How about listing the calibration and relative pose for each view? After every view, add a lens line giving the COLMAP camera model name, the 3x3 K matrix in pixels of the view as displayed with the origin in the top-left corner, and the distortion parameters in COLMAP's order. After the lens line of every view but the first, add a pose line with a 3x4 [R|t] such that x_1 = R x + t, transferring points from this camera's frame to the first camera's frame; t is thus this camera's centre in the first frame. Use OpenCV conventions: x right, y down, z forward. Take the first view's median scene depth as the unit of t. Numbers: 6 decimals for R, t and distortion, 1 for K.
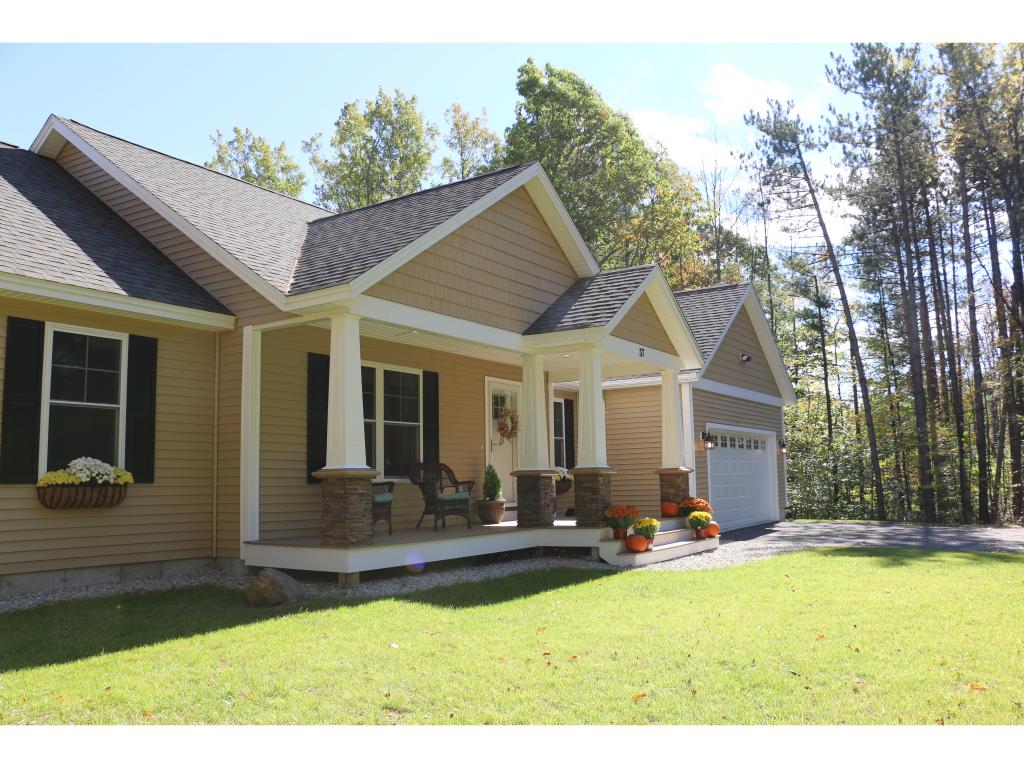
lens RADIAL K [[823.8, 0, 511.0], [0, 823.8, 385.4], [0, 0, 1]] dist [-0.069456, 0.019475]
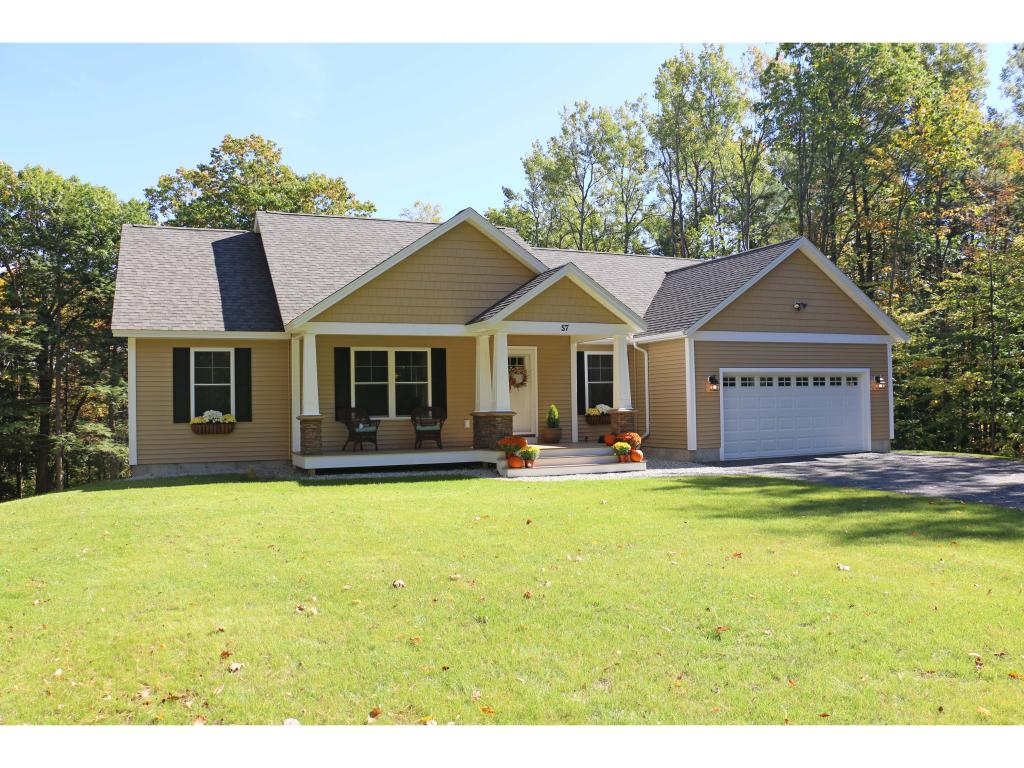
lens RADIAL K [[823.8, 0, 511.8], [0, 823.8, 384.1], [0, 0, 1]] dist [-0.069456, 0.019475]
pose [[0.833450, -0.011951, -0.552465, 1.199783], [0.067232, 0.994532, 0.079914, -0.088538], [0.548489, -0.103748, 0.829696, -0.306239]]
